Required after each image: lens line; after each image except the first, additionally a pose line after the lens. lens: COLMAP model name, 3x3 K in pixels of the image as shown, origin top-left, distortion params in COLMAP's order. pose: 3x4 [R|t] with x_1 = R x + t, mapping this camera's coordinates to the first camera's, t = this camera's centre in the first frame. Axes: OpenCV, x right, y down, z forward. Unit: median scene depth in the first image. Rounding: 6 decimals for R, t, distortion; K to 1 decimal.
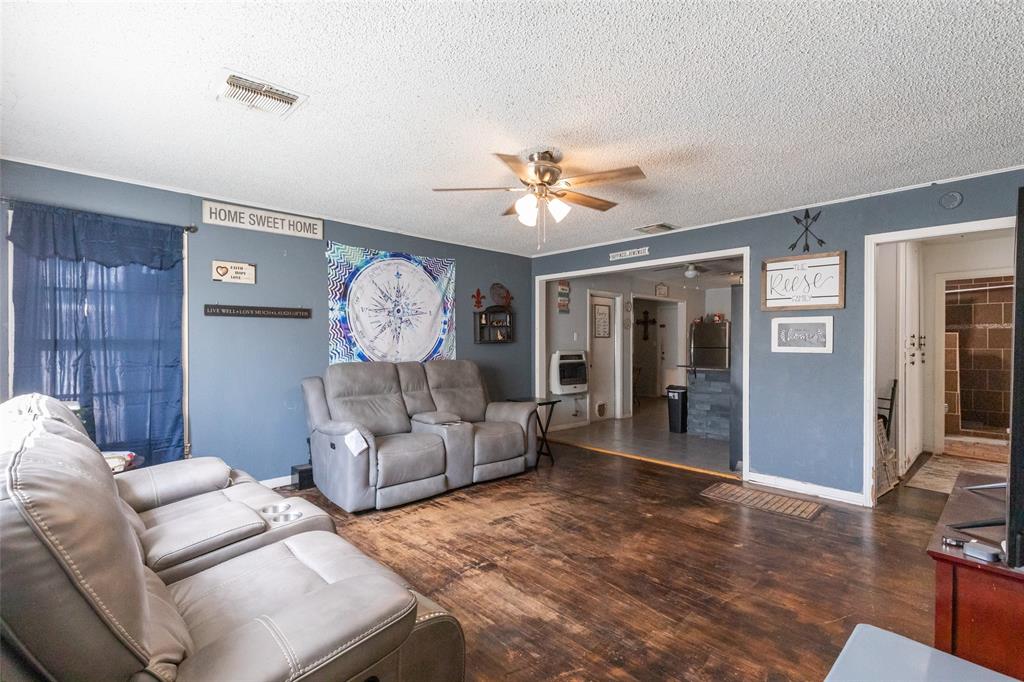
lens RADIAL K [[458.2, 0, 519.2], [0, 458.2, 345.8], [0, 0, 1]] dist [0.007686, -0.000659]
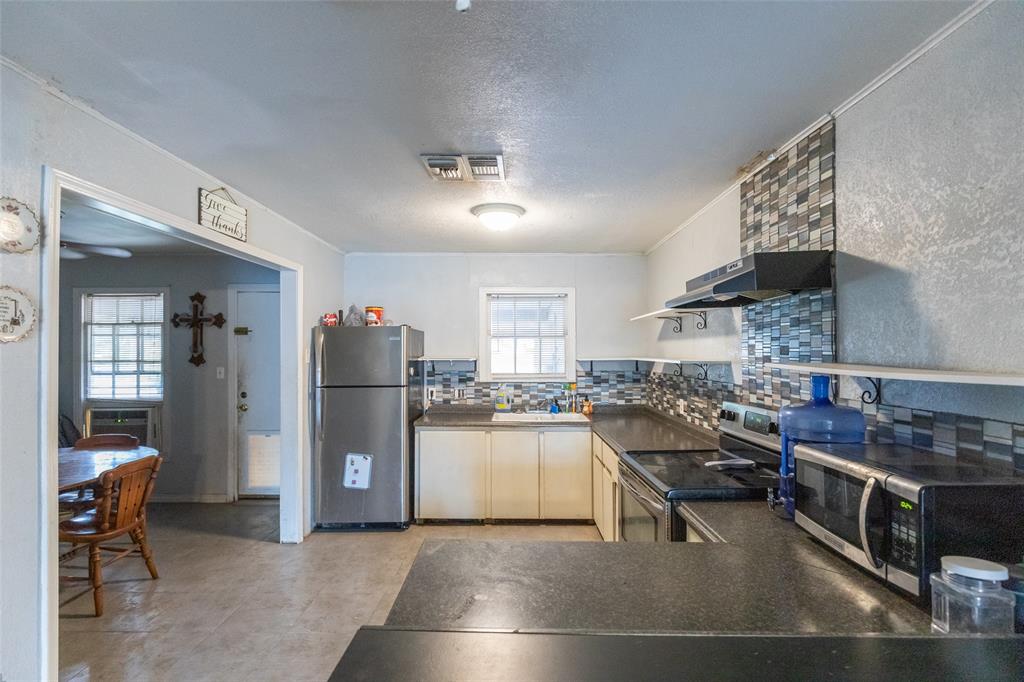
lens RADIAL K [[478.0, 0, 514.4], [0, 478.0, 347.7], [0, 0, 1]] dist [0.005110, -0.001199]
pose [[0.706898, 0.001558, 0.707314, 0.584573], [0.007696, 0.999921, -0.009893, -0.071222], [-0.707274, 0.012437, 0.706830, 1.678847]]
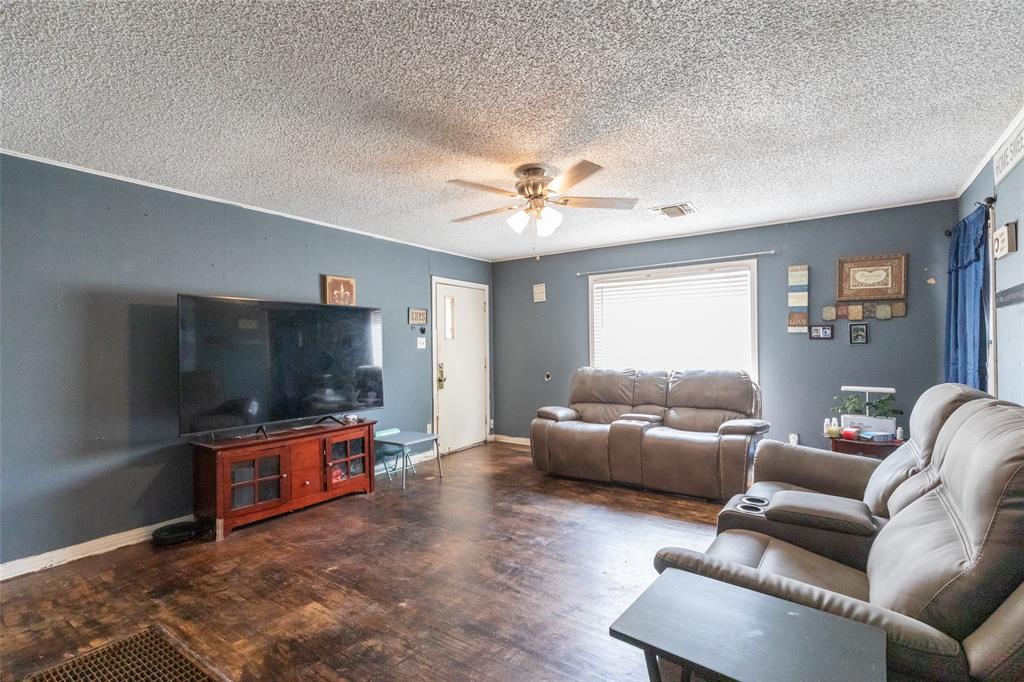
lens RADIAL K [[479.0, 0, 507.3], [0, 479.0, 343.9], [0, 0, 1]] dist [-0.000068, 0.000012]
pose [[-0.985361, 0.012482, -0.170024, 0.251144], [0.012046, 0.999921, 0.003594, -0.014154], [0.170055, 0.001494, -0.985433, 1.739594]]
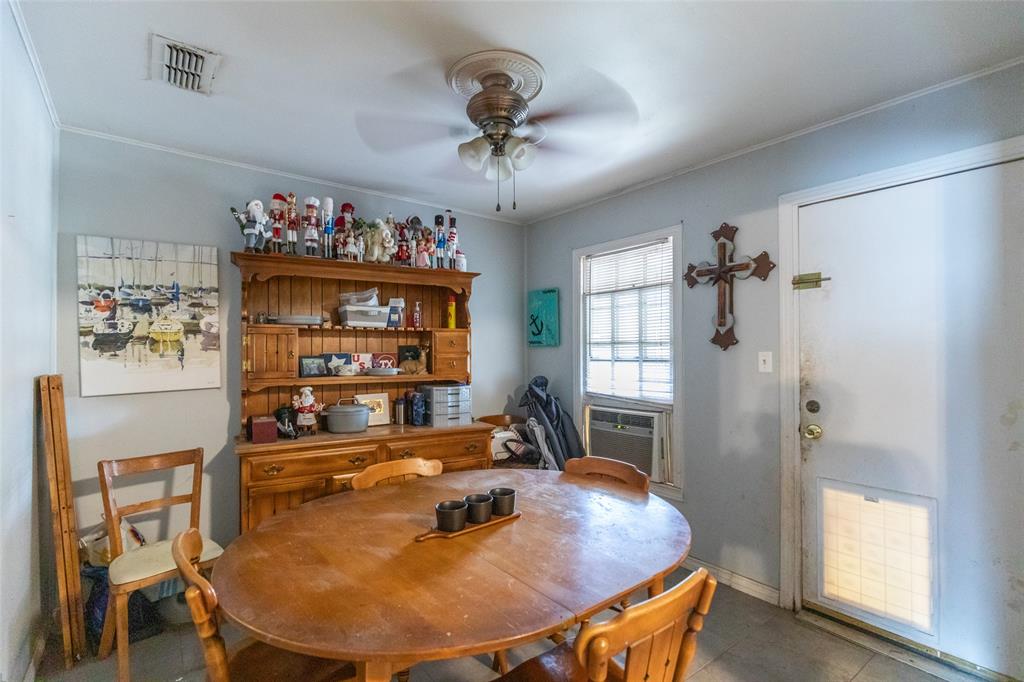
lens RADIAL K [[478.0, 0, 516.6], [0, 478.0, 347.1], [0, 0, 1]] dist [0.005110, -0.001199]
pose [[0.993694, -0.000672, -0.112128, 0.661356], [-0.001022, 0.999886, -0.015049, -0.028912], [0.112126, 0.015069, 0.993580, 2.497146]]
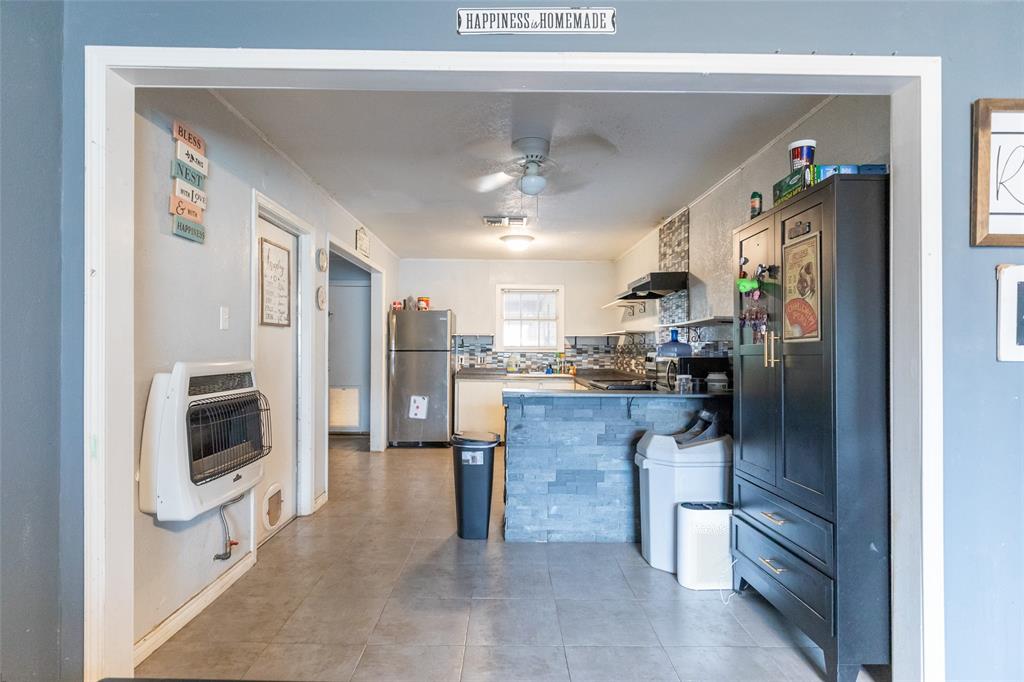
lens RADIAL K [[518.2, 0, 506.4], [0, 518.2, 345.8], [0, 0, 1]] dist [-0.001680, 0.000038]
pose [[0.694772, 0.004848, 0.719213, -0.008656], [0.000149, 0.999976, -0.006884, 0.006390], [-0.719230, 0.004890, 0.694755, 1.223375]]
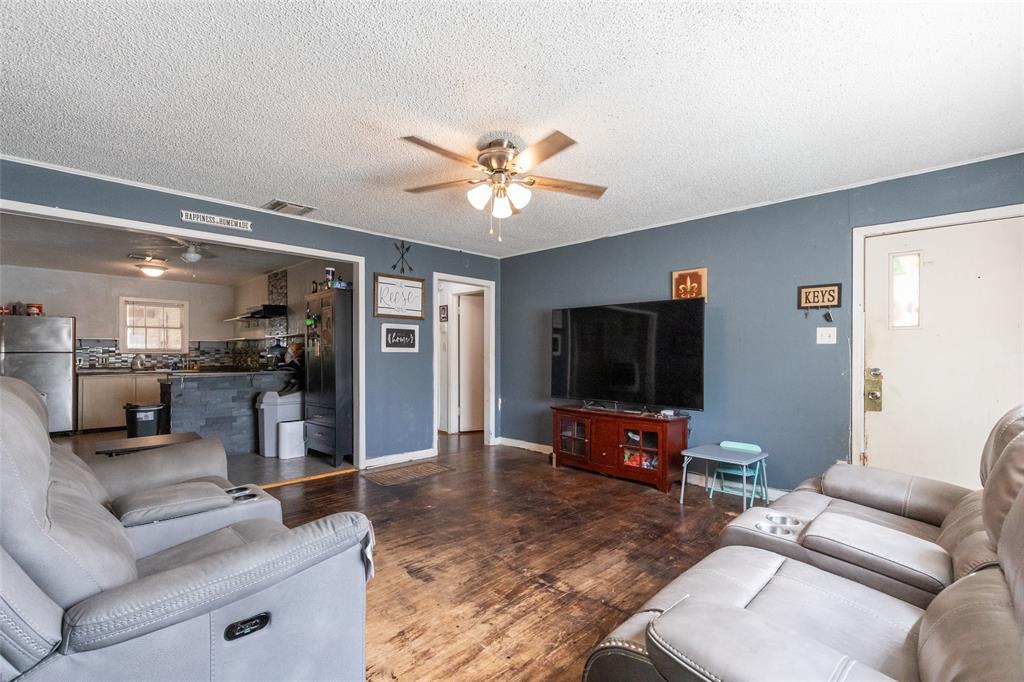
lens RADIAL K [[458.2, 0, 504.3], [0, 458.2, 351.4], [0, 0, 1]] dist [0.007686, -0.000659]
pose [[0.004101, 0.000853, 0.999991, -0.768399], [0.004574, 0.999989, -0.000872, 0.018156], [-0.999981, 0.004578, 0.004097, 0.834211]]
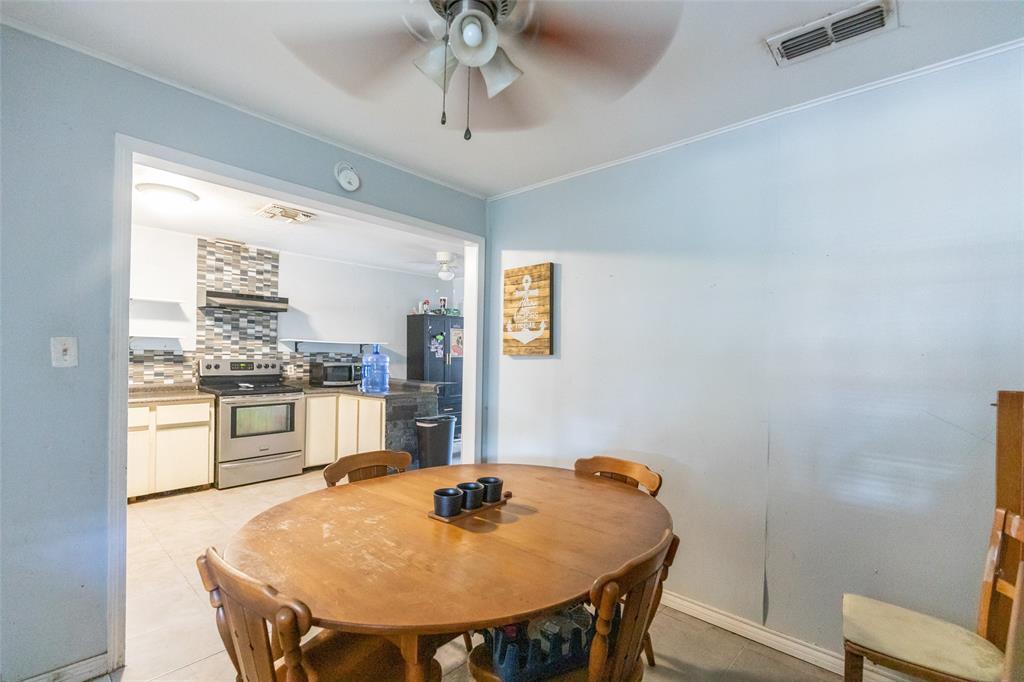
lens RADIAL K [[458.2, 0, 509.7], [0, 458.2, 358.4], [0, 0, 1]] dist [0.007686, -0.000659]
pose [[-0.998510, -0.020389, -0.050612, 0.552691], [-0.021175, 0.999663, 0.015038, -0.029574], [0.050289, 0.016087, -0.998605, 3.466494]]
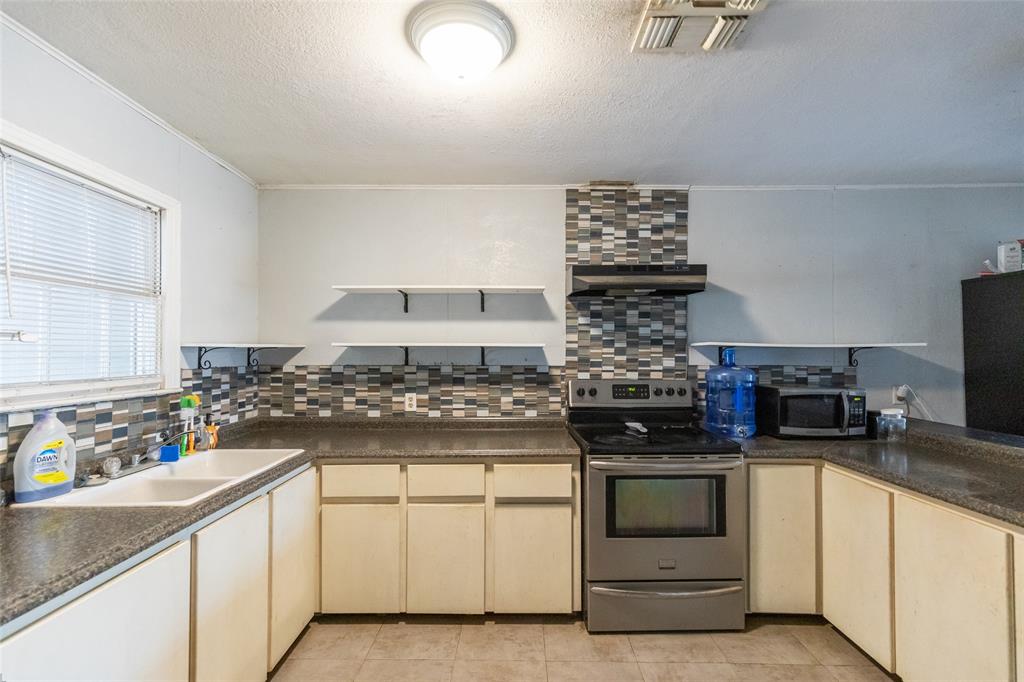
lens RADIAL K [[458.2, 0, 511.1], [0, 458.2, 346.4], [0, 0, 1]] dist [0.007686, -0.000659]
pose [[-0.708229, 0.007062, 0.705948, 0.893940], [0.000119, 0.999951, -0.009884, -0.040584], [-0.705983, -0.006916, -0.708195, 2.704099]]
